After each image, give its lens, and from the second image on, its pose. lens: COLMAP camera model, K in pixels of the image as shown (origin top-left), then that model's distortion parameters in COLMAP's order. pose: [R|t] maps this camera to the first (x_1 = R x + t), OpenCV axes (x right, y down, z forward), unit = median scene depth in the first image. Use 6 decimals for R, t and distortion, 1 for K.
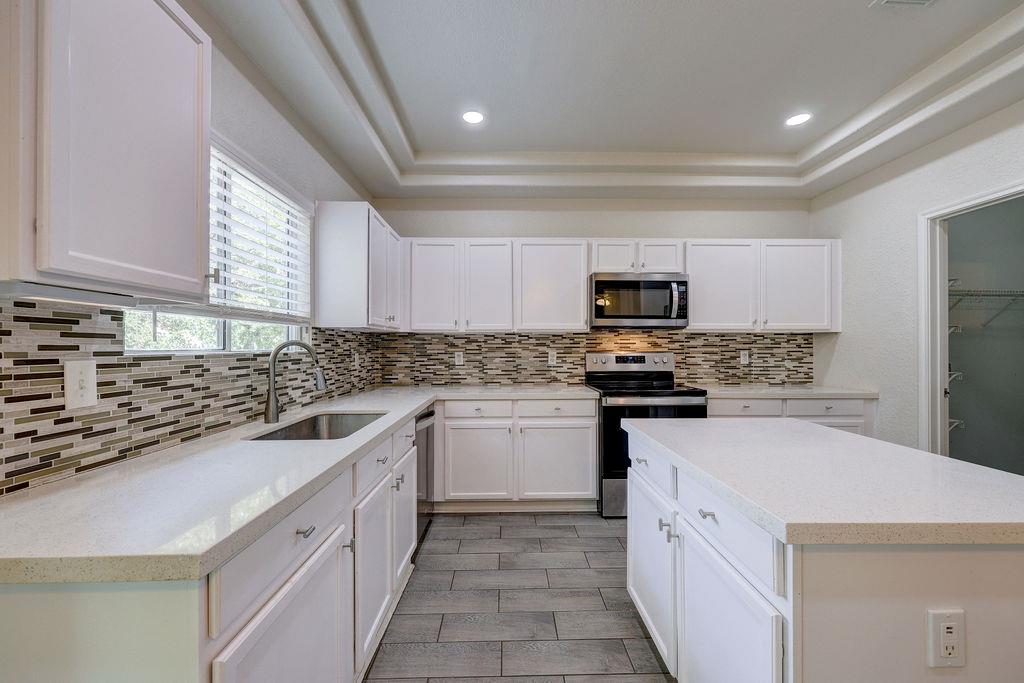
lens RADIAL K [[412.6, 0, 509.9], [0, 412.6, 345.6], [0, 0, 1]] dist [0.001178, -0.000219]
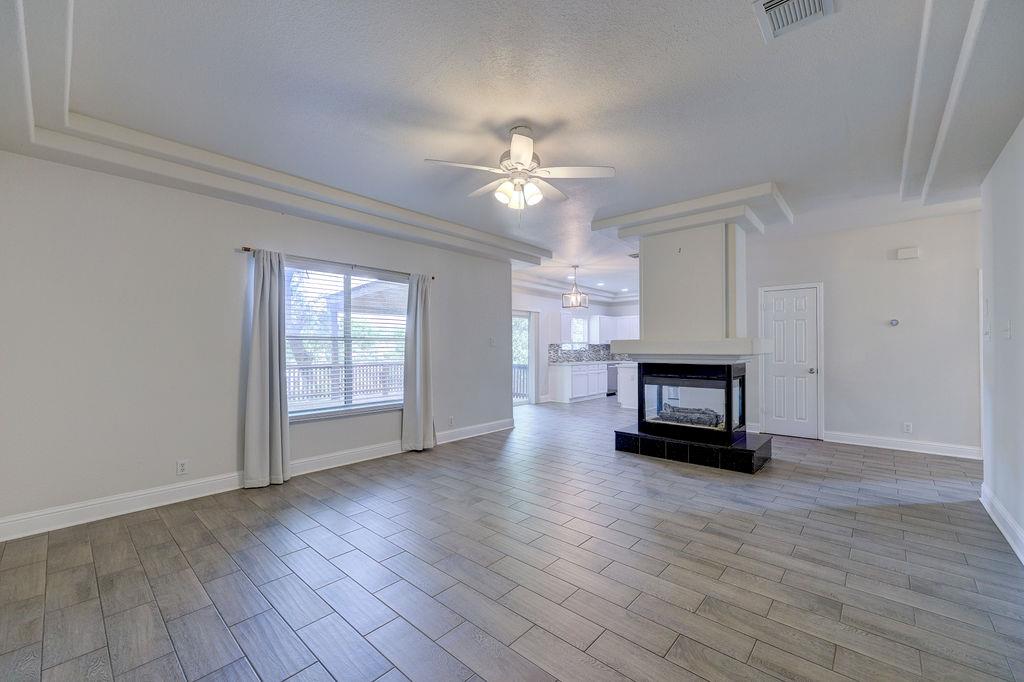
lens RADIAL K [[412.6, 0, 510.5], [0, 412.6, 344.6], [0, 0, 1]] dist [0.001178, -0.000219]
pose [[0.734019, -0.010119, -0.679054, 3.194434], [0.004669, 0.999941, -0.009853, -0.000836], [0.679113, 0.004062, 0.734022, -4.711373]]
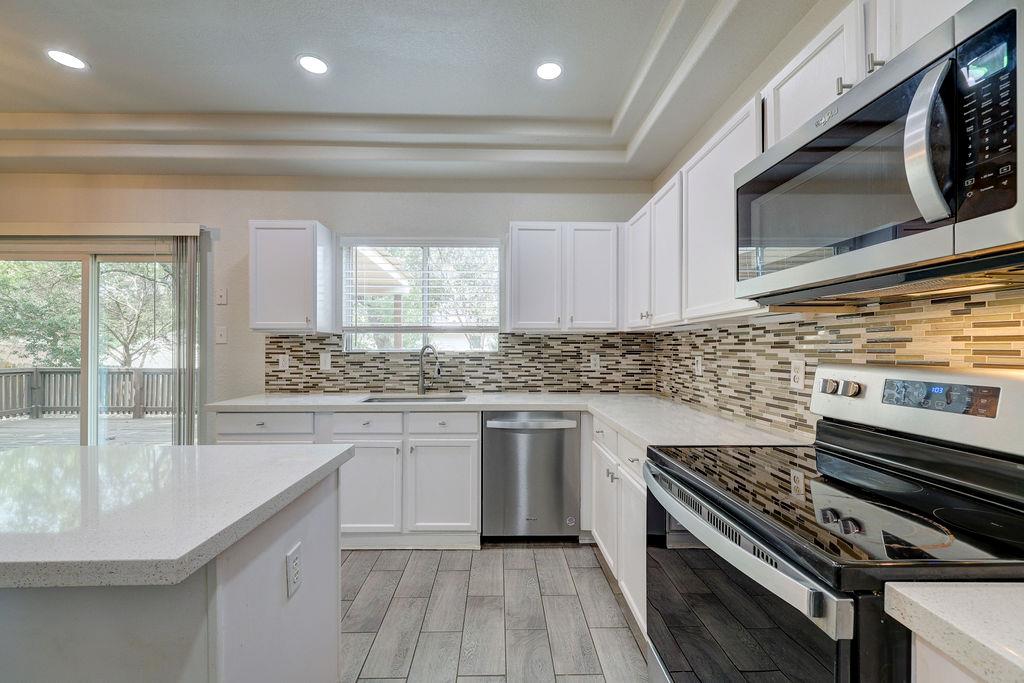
lens RADIAL K [[412.6, 0, 507.8], [0, 412.6, 345.0], [0, 0, 1]] dist [0.001178, -0.000219]
pose [[0.013242, -0.003424, -0.999906, 1.324969], [0.003693, 0.999987, -0.003375, -0.004238], [0.999906, -0.003648, 0.013254, 1.625695]]
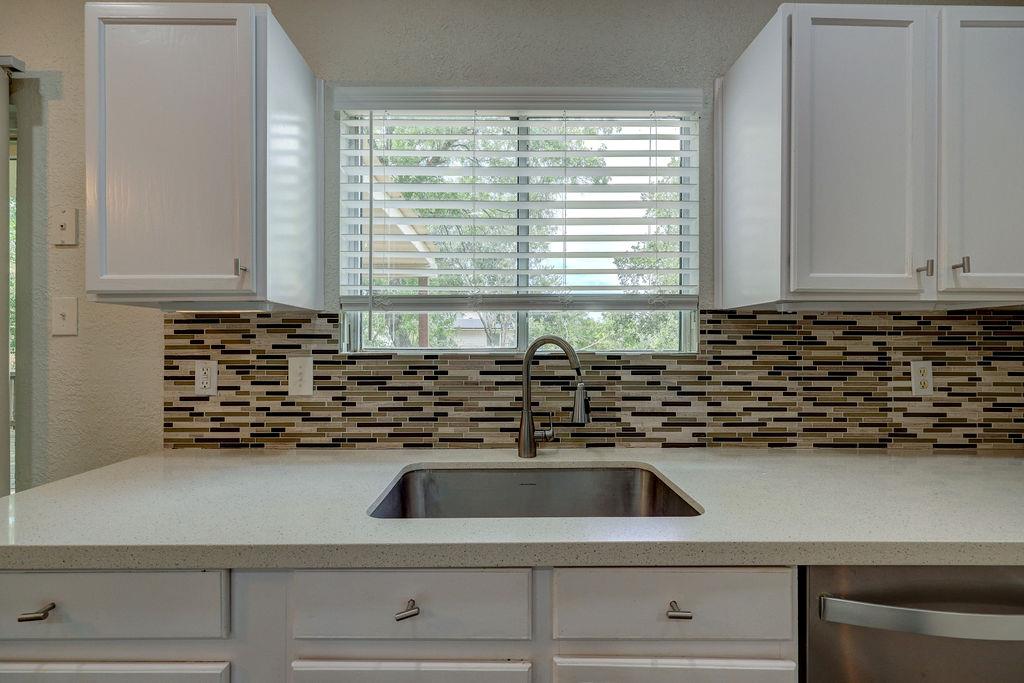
lens RADIAL K [[412.6, 0, 511.8], [0, 412.6, 342.6], [0, 0, 1]] dist [0.001178, -0.000219]
pose [[-0.005345, 0.000389, -0.999986, 0.136092], [0.003417, 0.999994, 0.000371, -0.003834], [0.999980, -0.003415, -0.005346, 1.201132]]
